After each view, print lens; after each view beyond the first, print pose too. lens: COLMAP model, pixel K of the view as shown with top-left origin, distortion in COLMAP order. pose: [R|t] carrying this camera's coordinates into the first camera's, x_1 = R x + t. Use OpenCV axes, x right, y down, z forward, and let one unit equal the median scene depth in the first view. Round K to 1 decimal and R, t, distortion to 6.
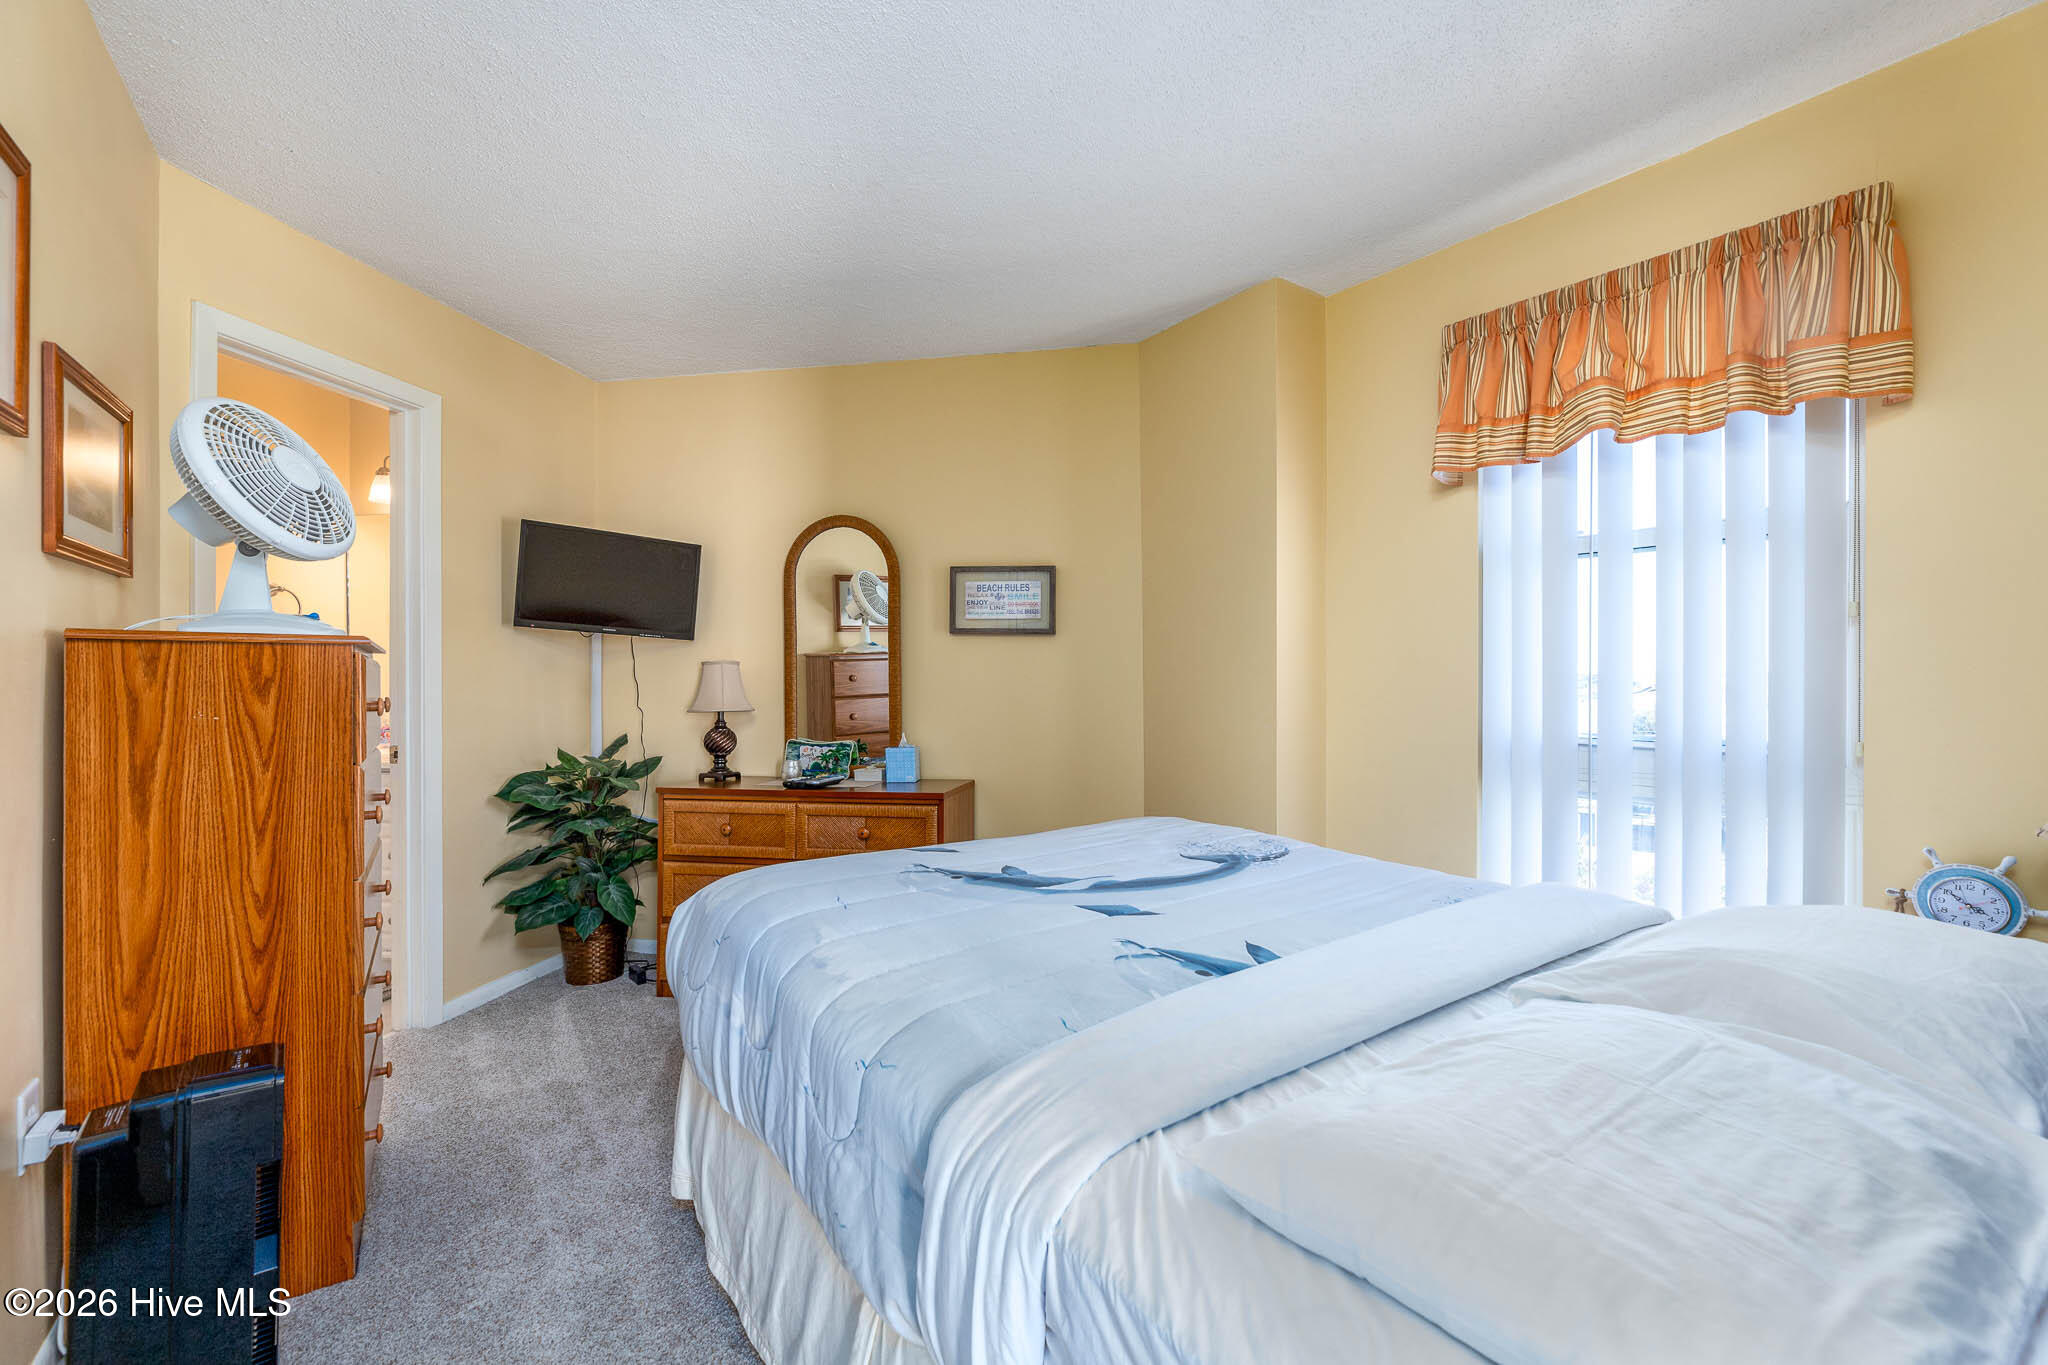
lens RADIAL K [[833.5, 0, 1024.0], [0, 833.5, 682.5], [0, 0, 1]] dist [0.000242, -0.000266]
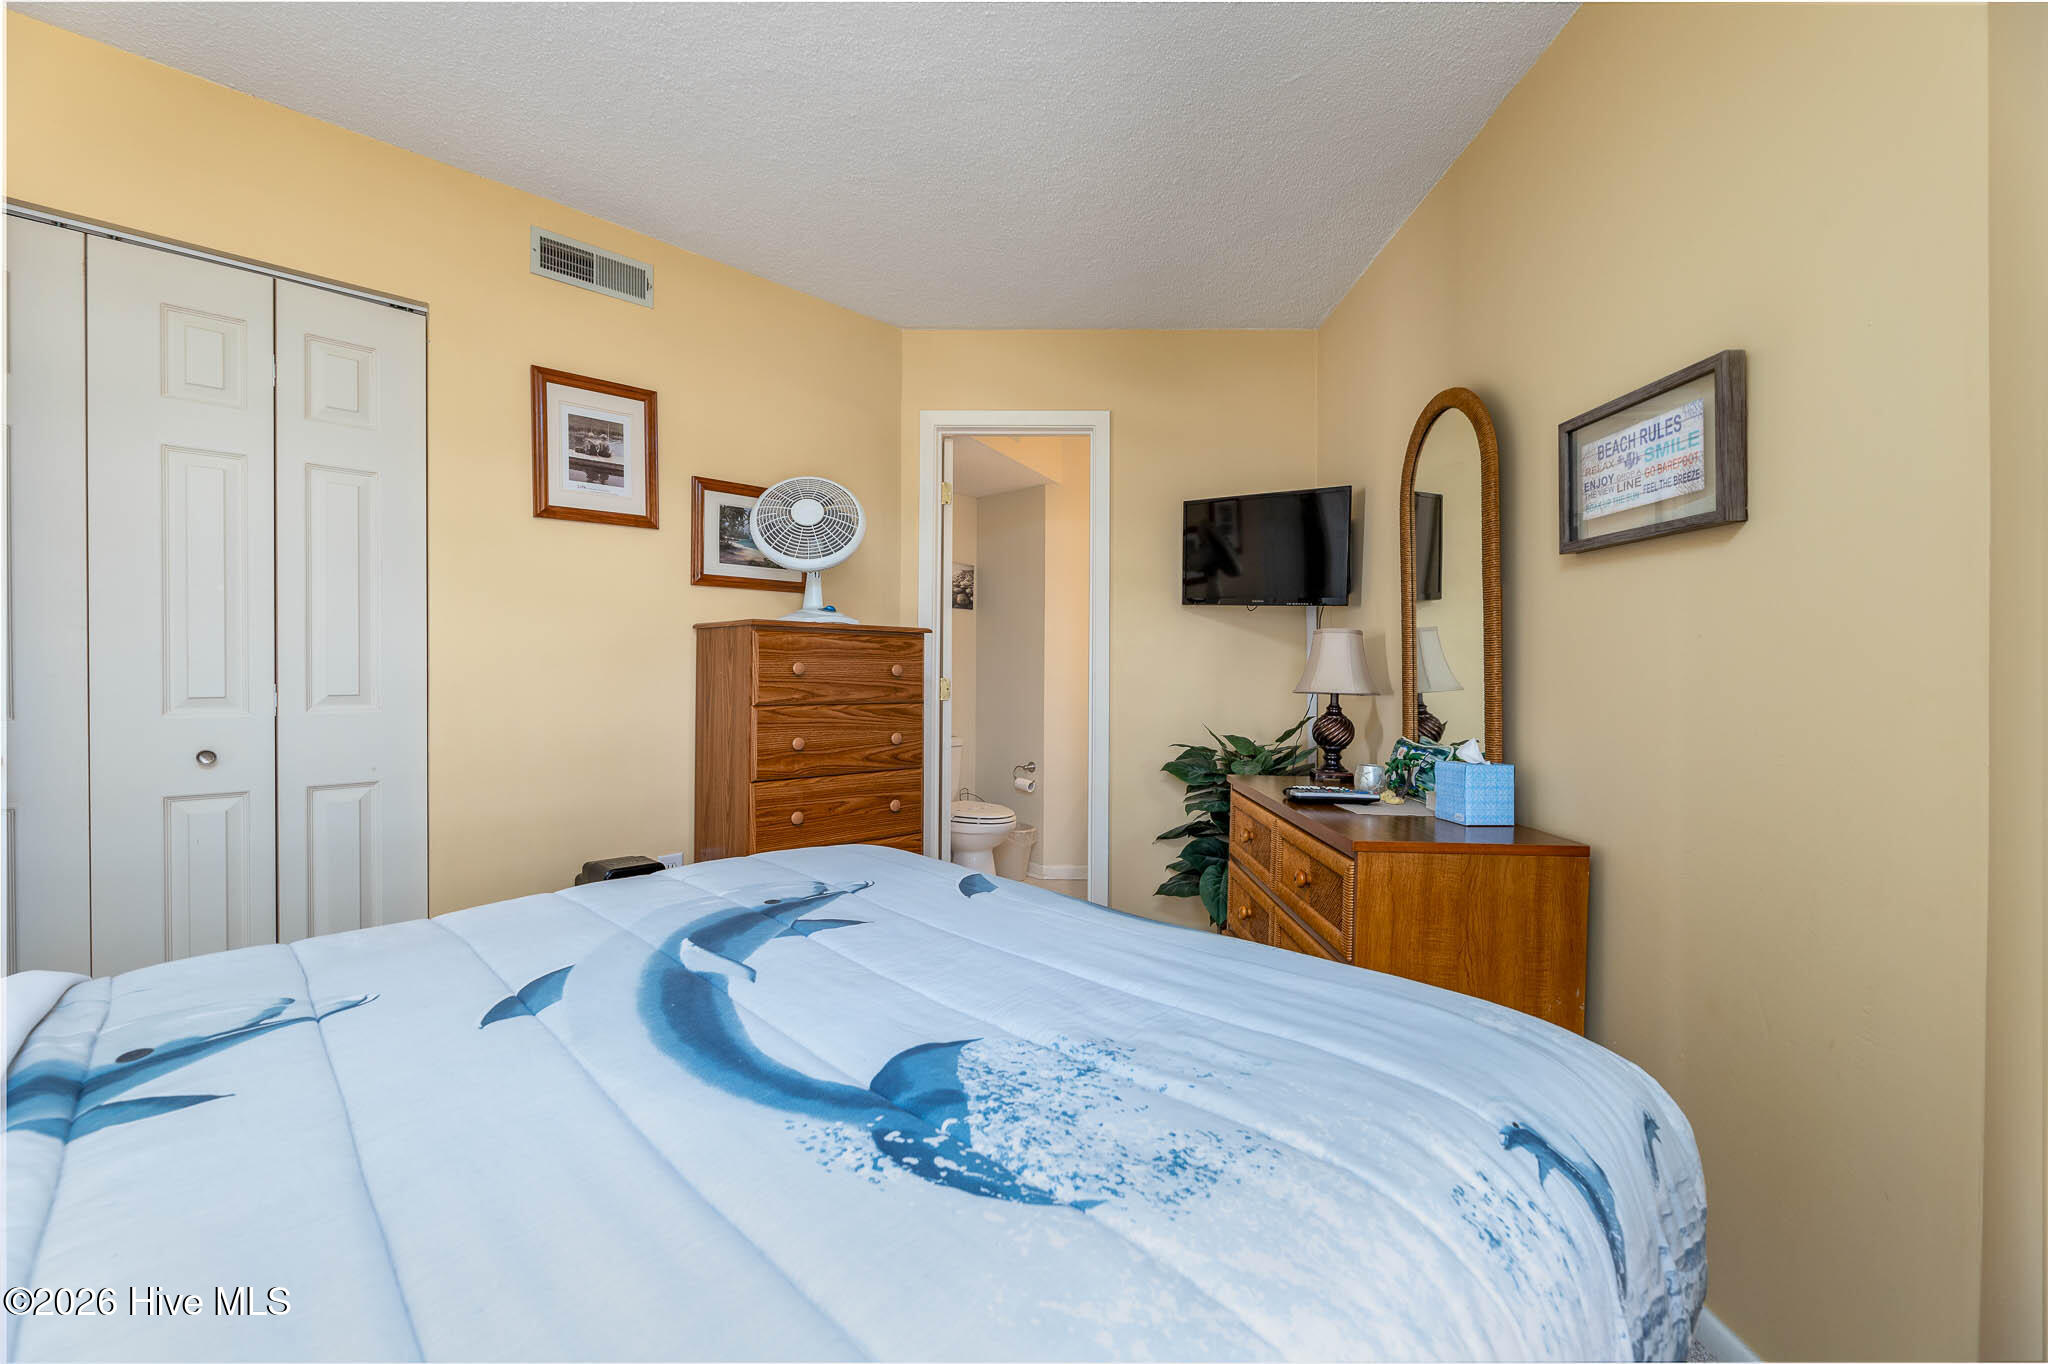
lens RADIAL K [[833.5, 0, 1024.0], [0, 833.5, 682.0], [0, 0, 1]] dist [0.000242, -0.000266]
pose [[0.180311, 0.013480, -0.983517, 0.368519], [-0.008045, 0.999893, 0.012229, 0.016904], [0.983577, 0.005708, 0.180400, 0.591310]]
